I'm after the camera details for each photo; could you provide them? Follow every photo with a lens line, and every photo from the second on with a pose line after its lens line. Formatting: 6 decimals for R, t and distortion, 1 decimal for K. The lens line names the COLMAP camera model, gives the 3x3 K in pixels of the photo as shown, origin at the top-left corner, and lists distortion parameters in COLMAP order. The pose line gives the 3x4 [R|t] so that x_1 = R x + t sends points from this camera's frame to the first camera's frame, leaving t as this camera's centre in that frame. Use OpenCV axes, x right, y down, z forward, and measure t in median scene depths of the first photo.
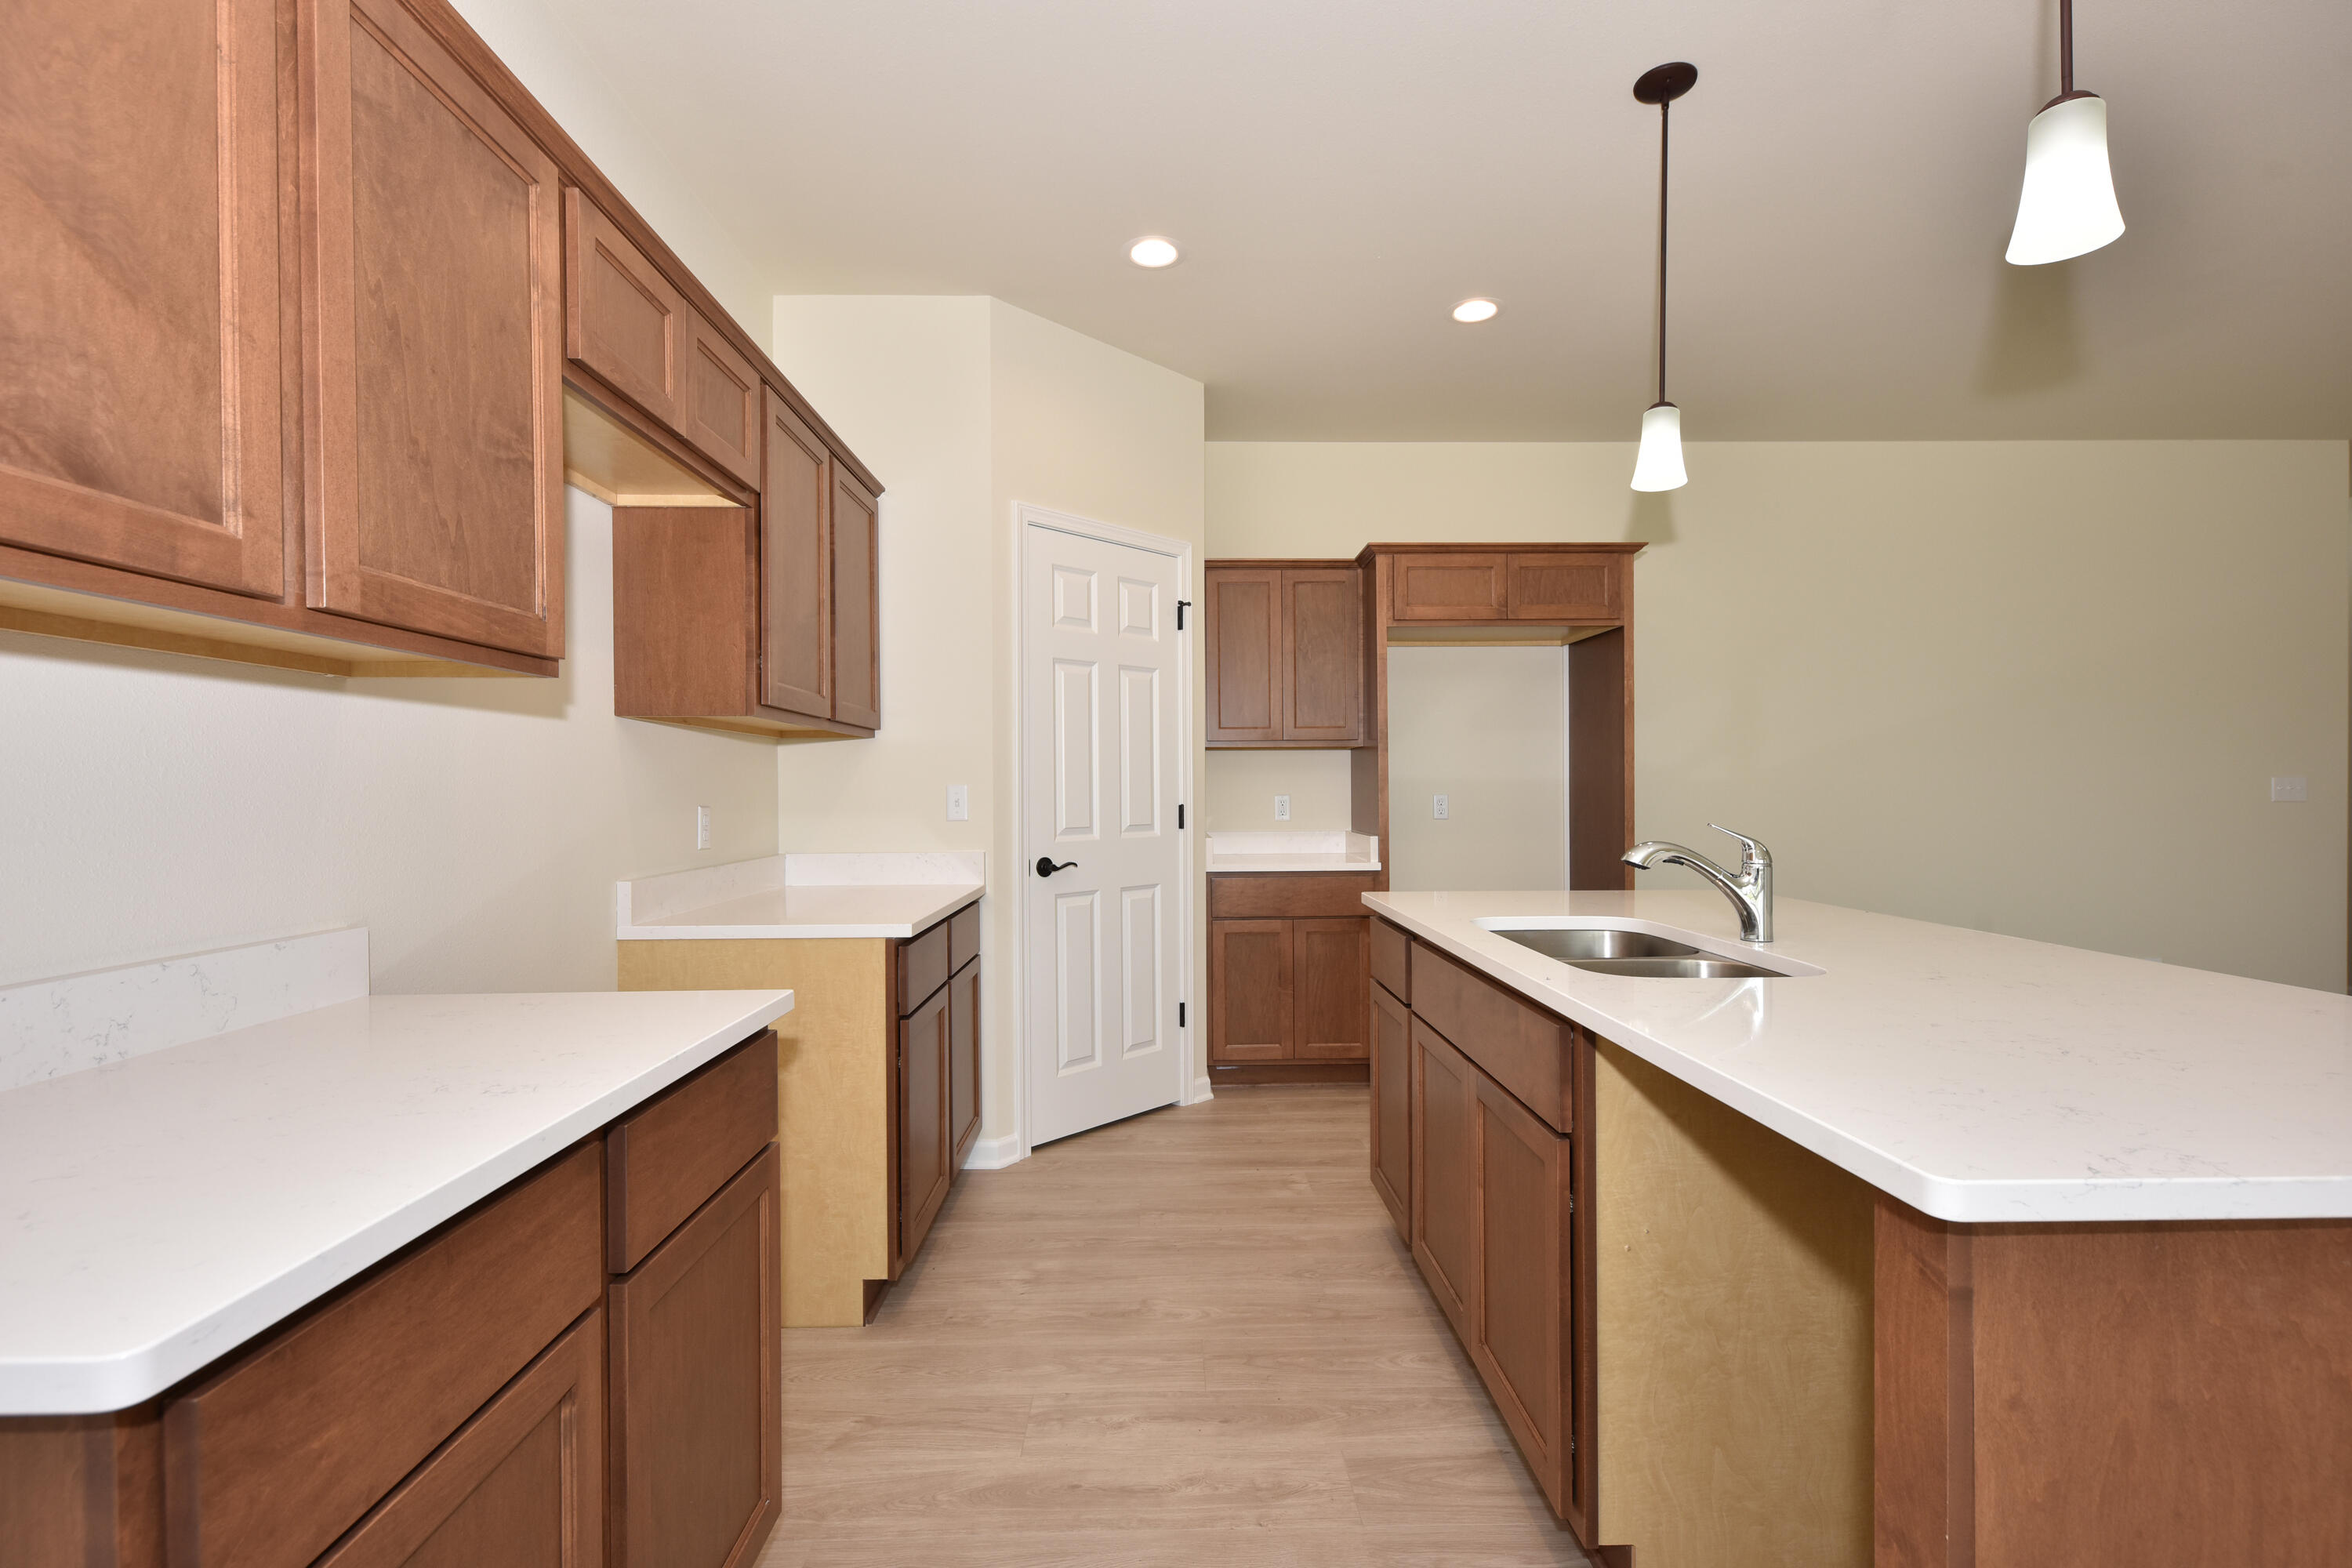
lens RADIAL K [[1051.7, 0, 1181.6], [0, 1051.7, 798.4], [0, 0, 1]] dist [0.014389, -0.005405]
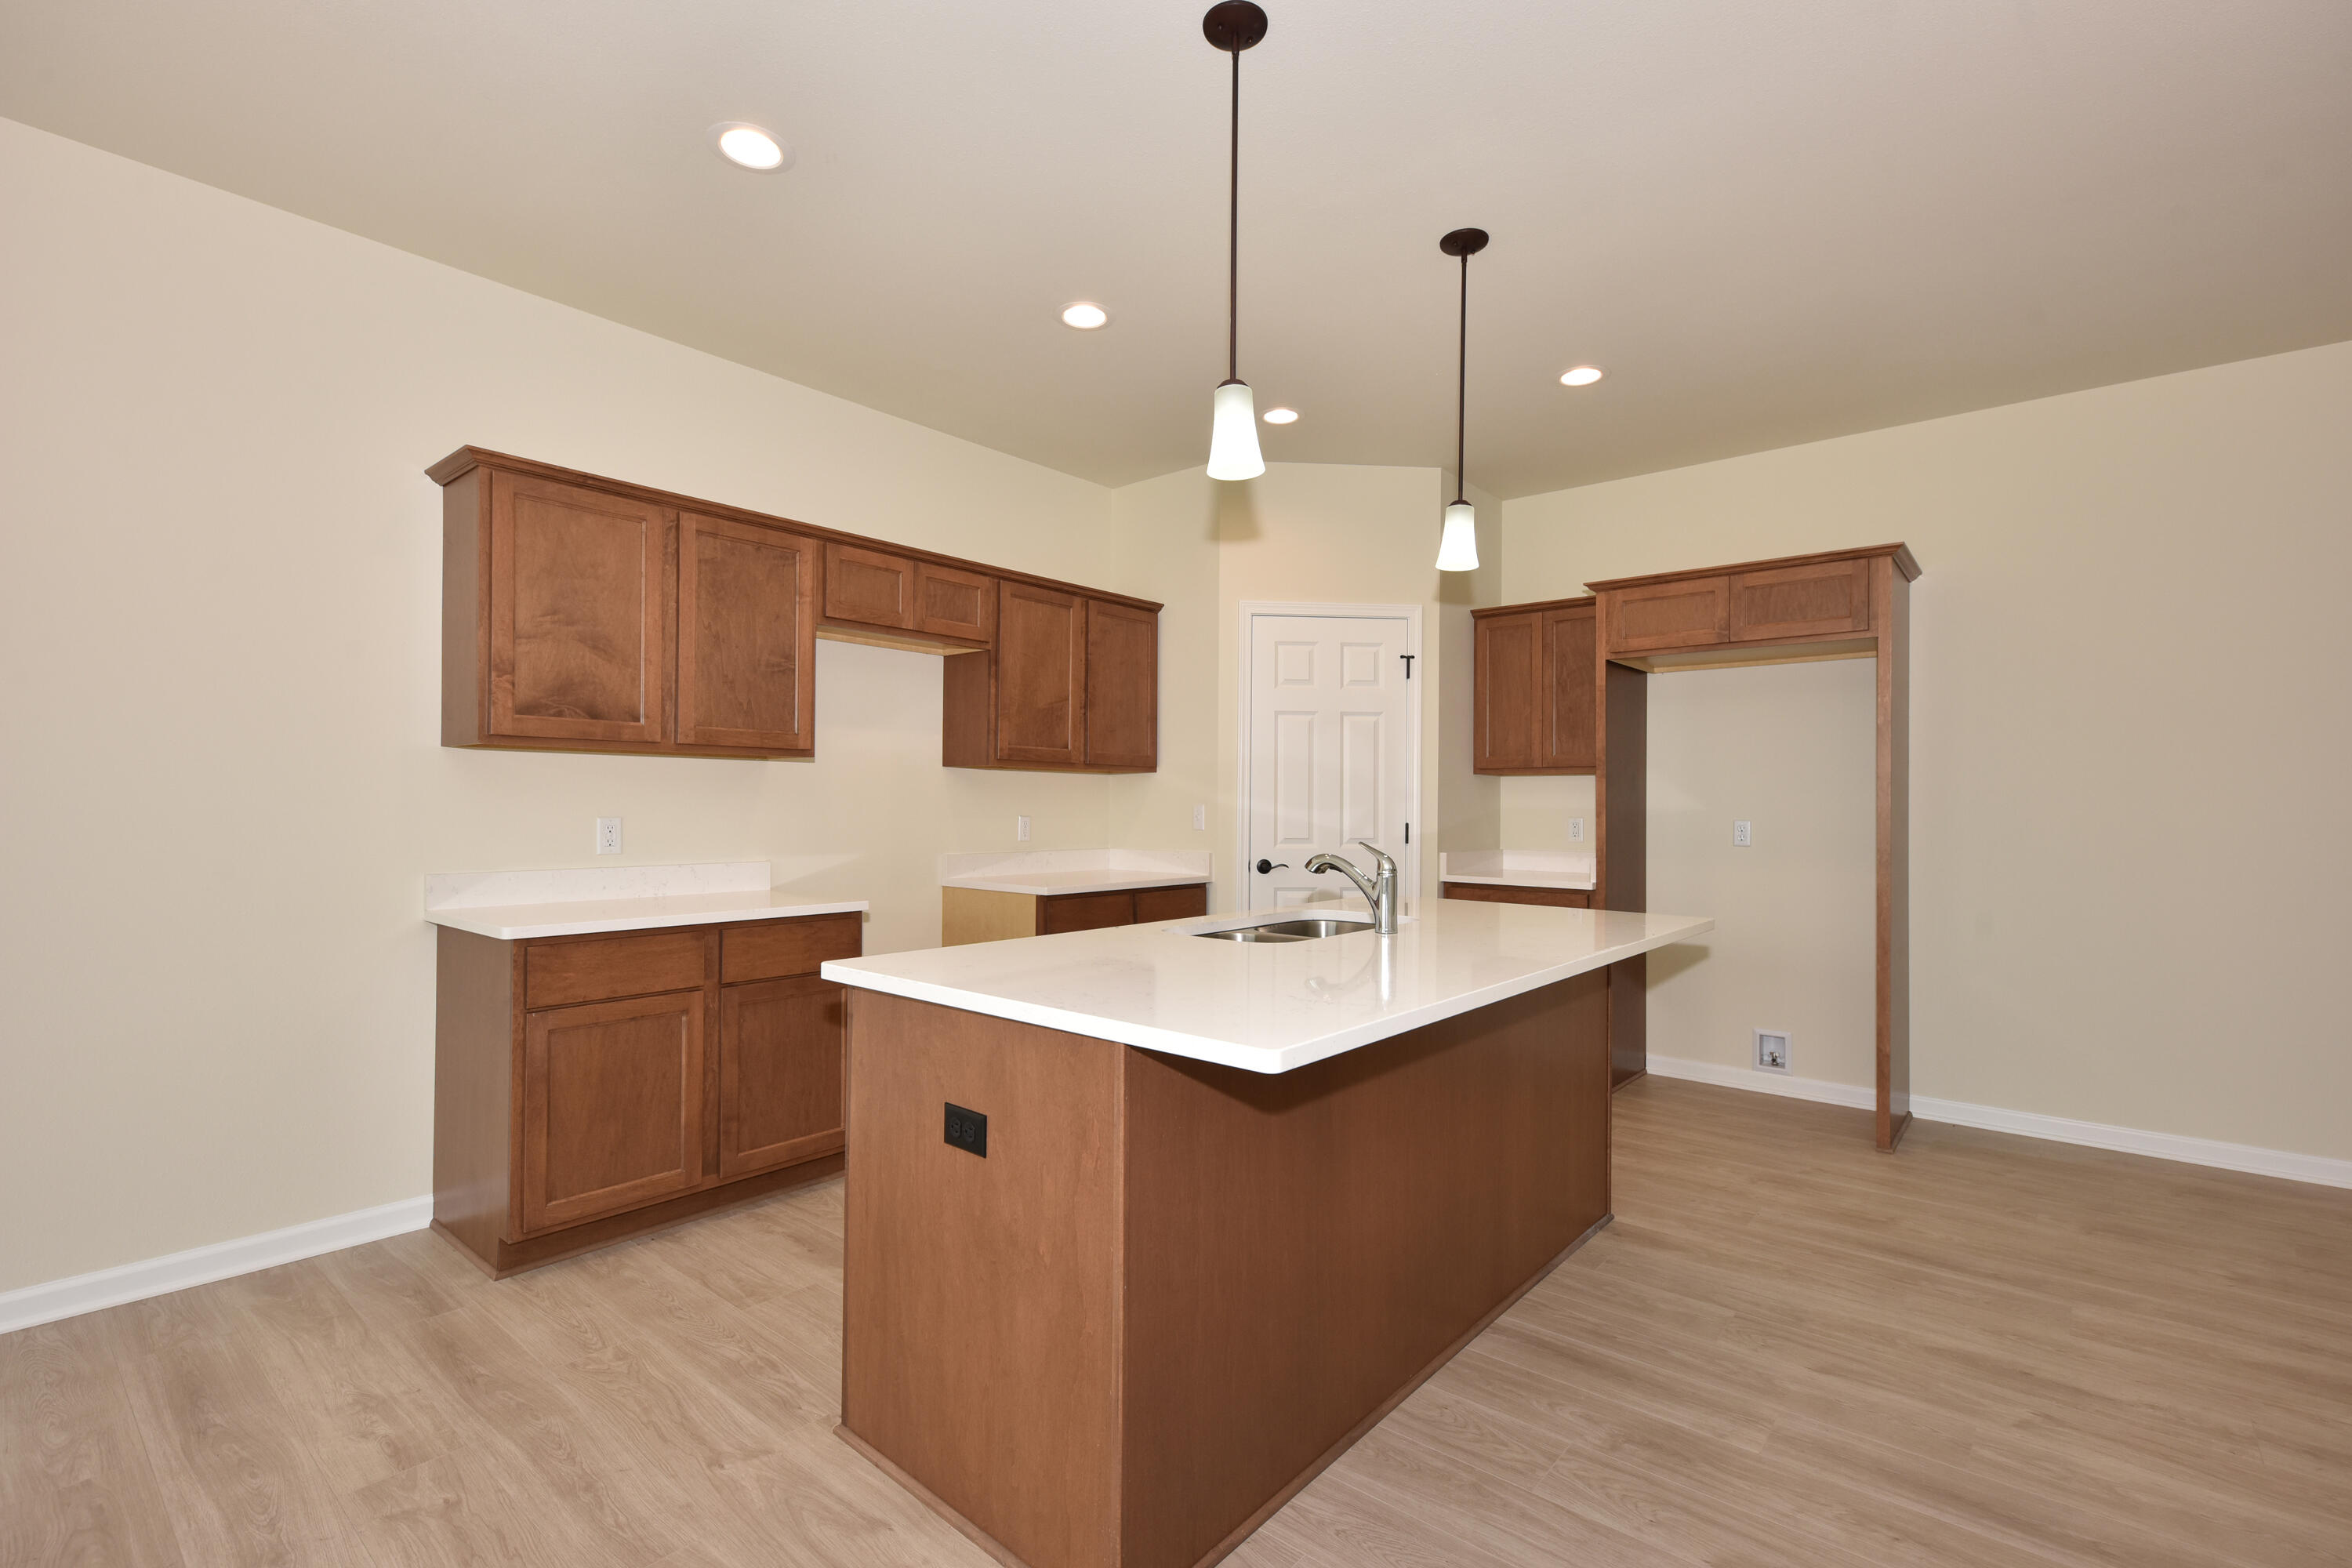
lens RADIAL K [[1059.2, 0, 1188.1], [0, 1059.2, 797.0], [0, 0, 1]] dist [0.012319, -0.004218]
pose [[0.748943, 0.006757, -0.662600, 1.013034], [-0.017763, 0.999793, -0.009882, -0.012919], [0.662396, 0.019171, 0.748908, -0.121414]]
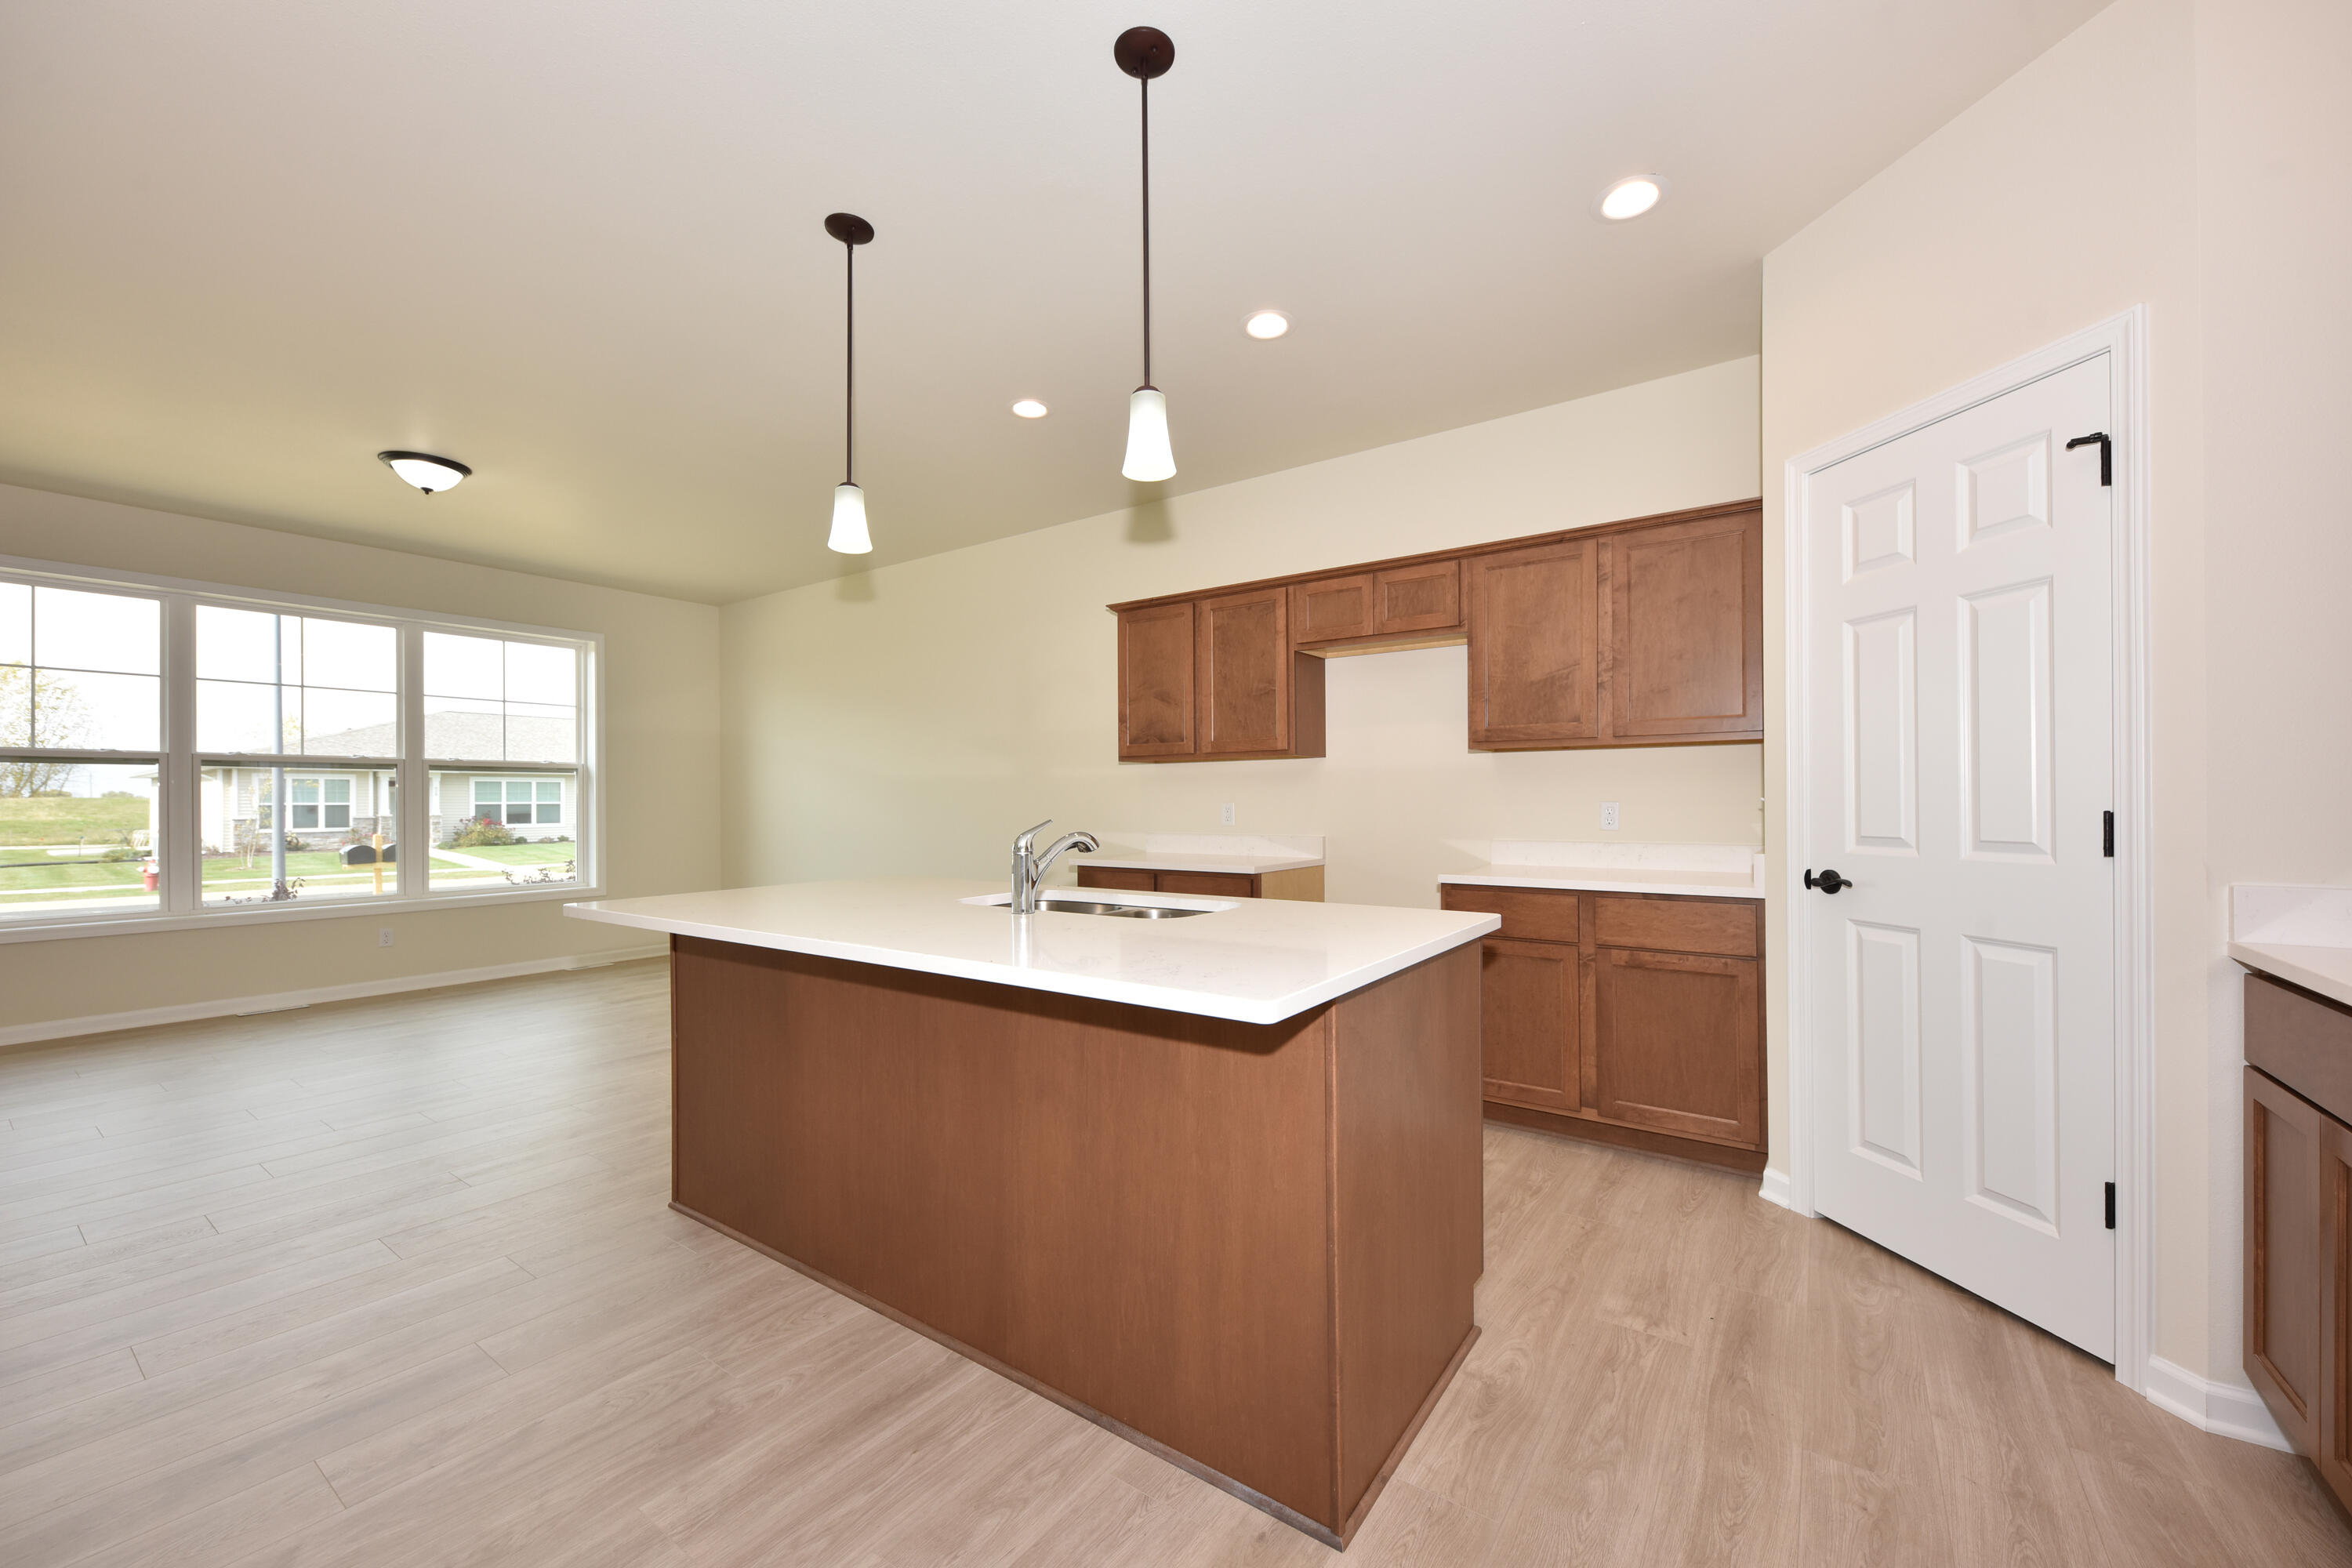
lens RADIAL K [[915.8, 0, 1178.4], [0, 915.8, 796.4], [0, 0, 1]] dist [0.008330, -0.000114]
pose [[-0.597291, 0.005546, -0.802006, 1.082824], [0.002225, 0.999984, 0.005259, -0.008623], [0.802022, 0.001357, -0.597293, 1.487279]]
